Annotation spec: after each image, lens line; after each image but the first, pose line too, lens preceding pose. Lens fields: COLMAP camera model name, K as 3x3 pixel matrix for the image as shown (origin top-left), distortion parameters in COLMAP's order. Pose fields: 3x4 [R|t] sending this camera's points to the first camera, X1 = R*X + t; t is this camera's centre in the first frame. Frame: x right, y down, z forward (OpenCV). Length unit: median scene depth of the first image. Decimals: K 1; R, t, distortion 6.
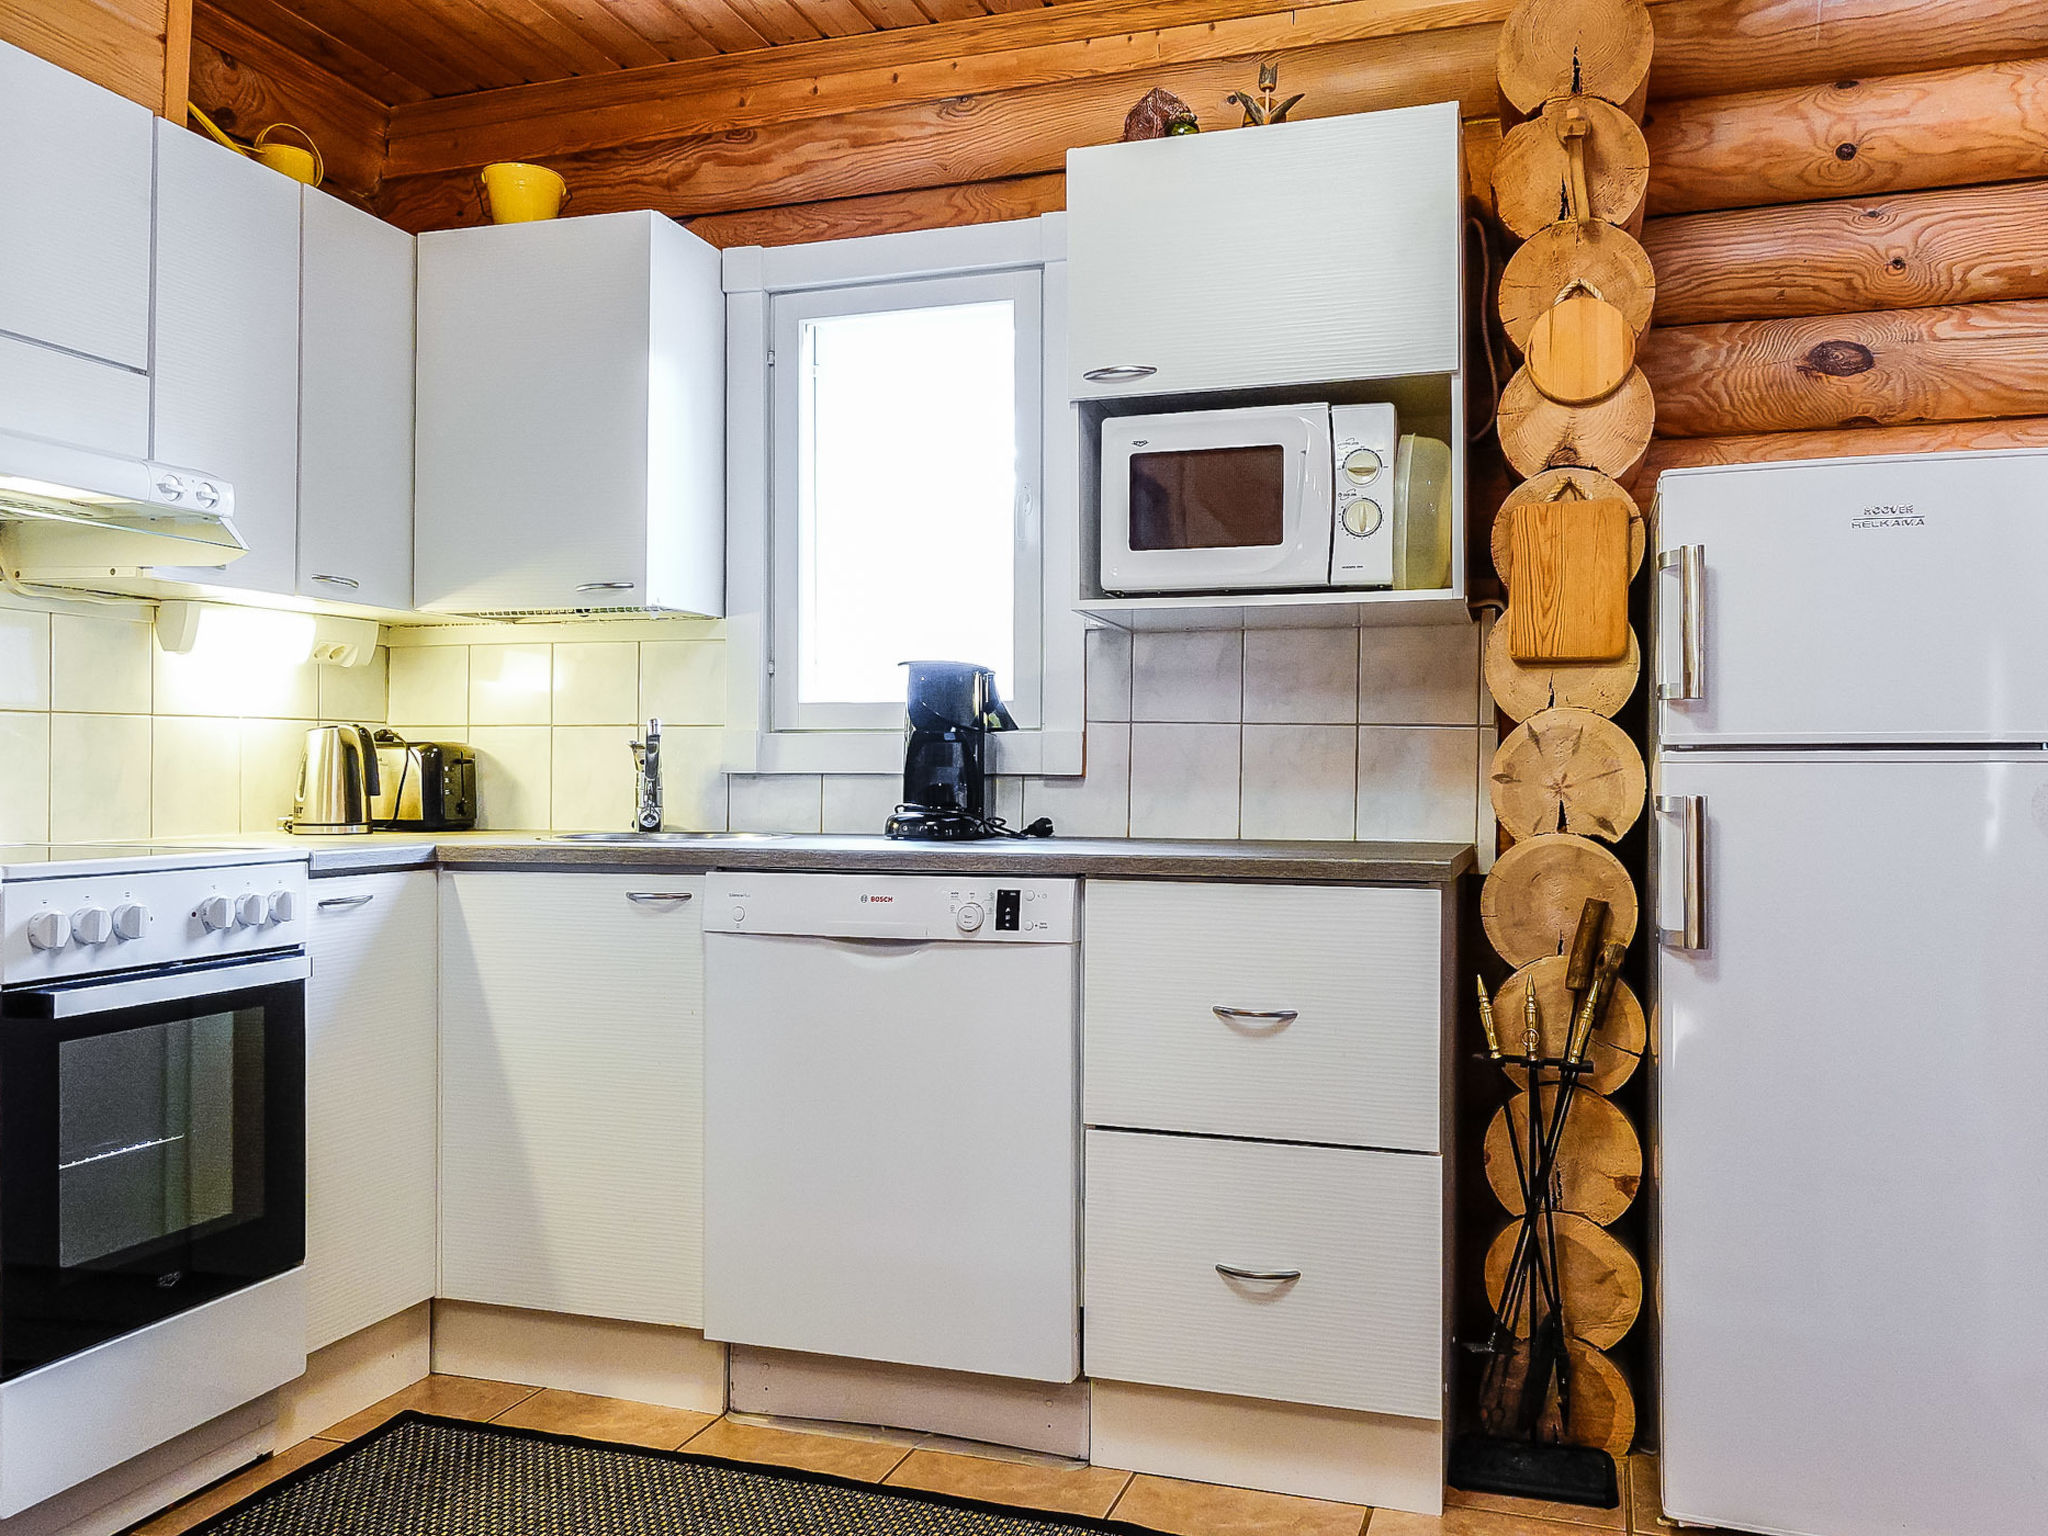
lens RADIAL K [[1603.7, 0, 1028.6], [0, 1603.7, 782.4], [0, 0, 1]] dist [0.000135, -0.000099]
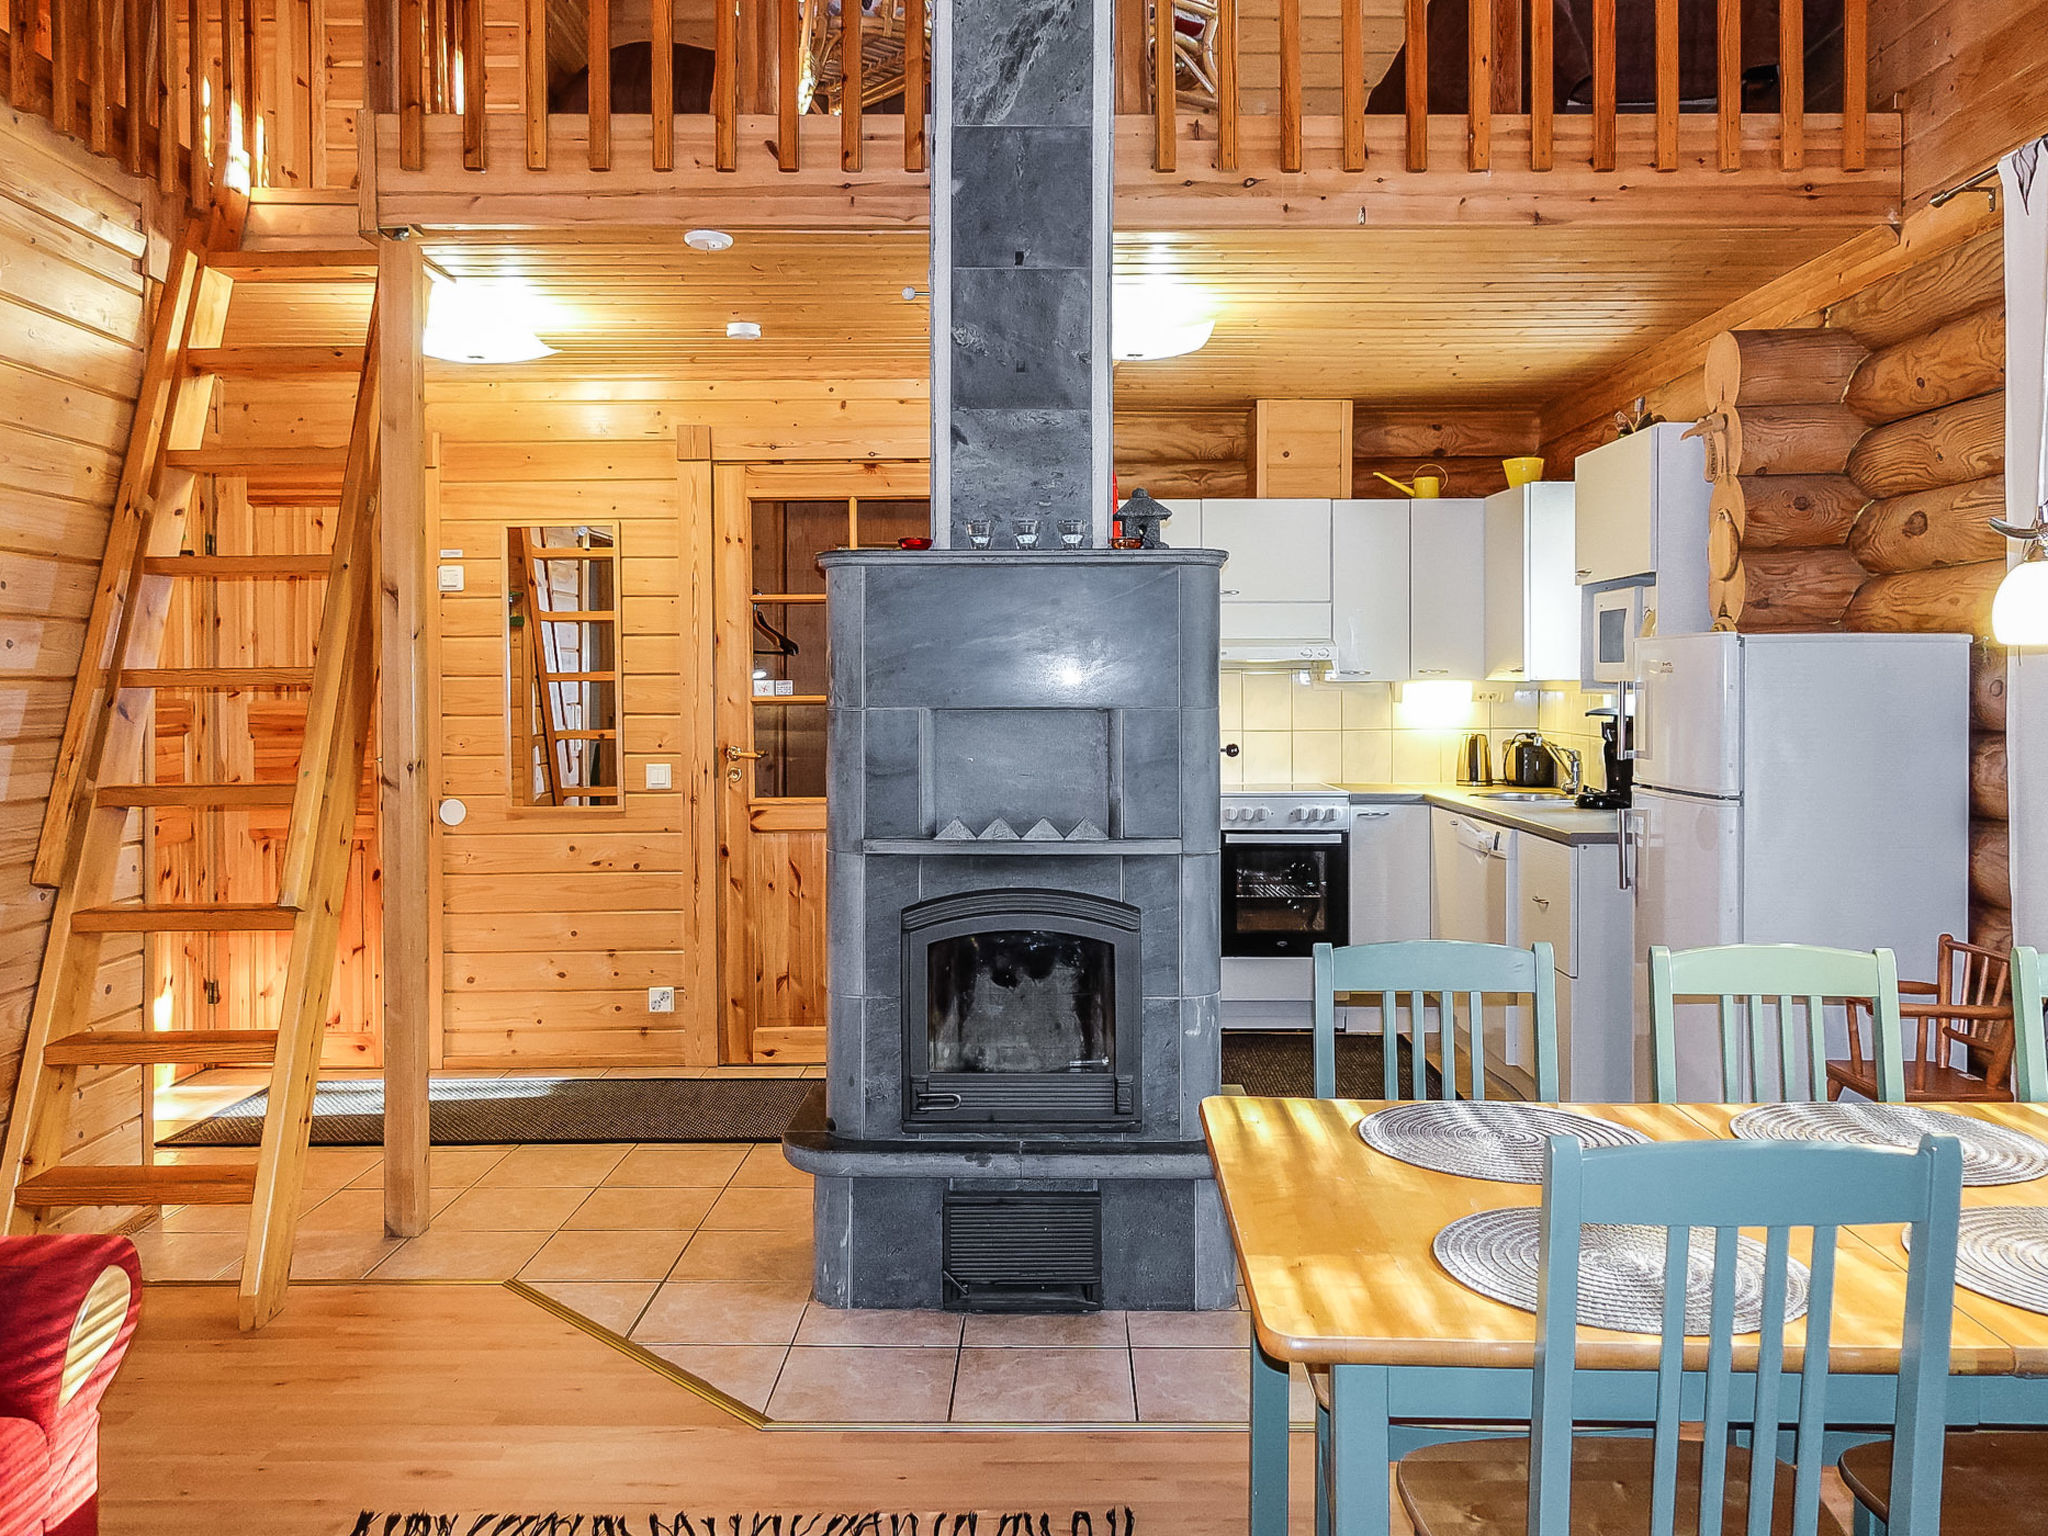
lens RADIAL K [[1603.7, 0, 1030.1], [0, 1603.7, 750.1], [0, 0, 1]] dist [0.000135, -0.000099]
pose [[0.304241, 0.037692, -0.951849, 1.656851], [-0.008202, 0.999283, 0.036949, -0.105142], [0.952560, -0.003434, 0.304332, -0.217613]]
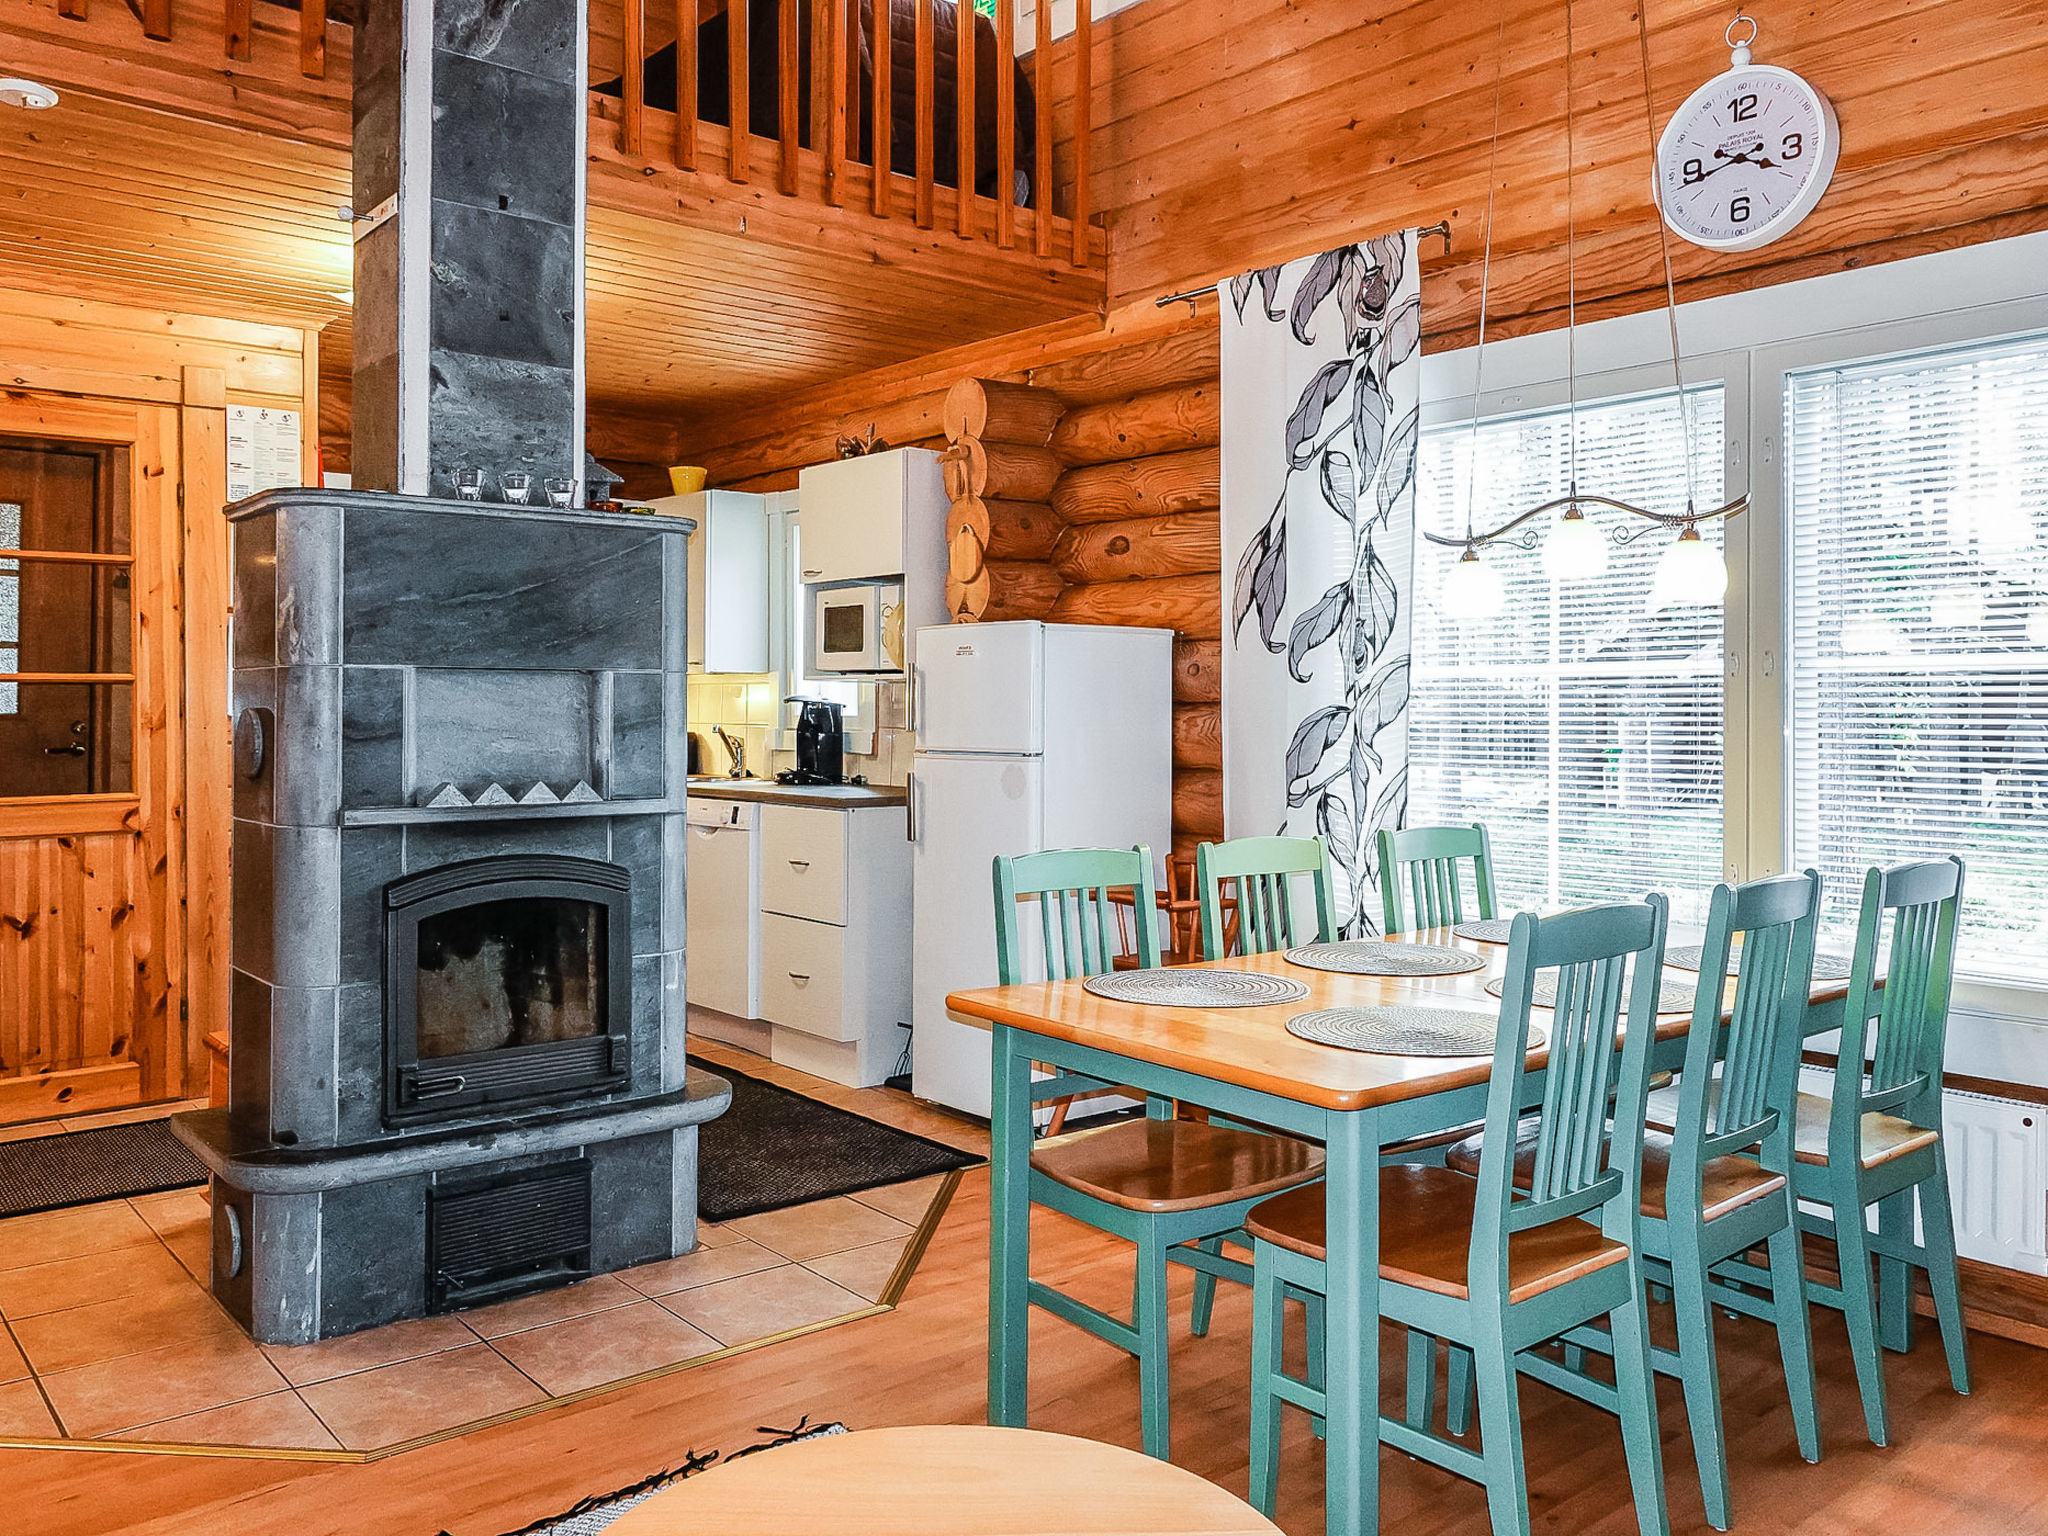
lens RADIAL K [[1603.7, 0, 1019.8], [0, 1603.7, 753.4], [0, 0, 1]] dist [0.000135, -0.000099]
pose [[0.848103, 0.017034, -0.529557, 1.417759], [-0.008643, 0.999795, 0.018319, -0.050604], [0.529760, -0.010959, 0.848077, -0.685301]]
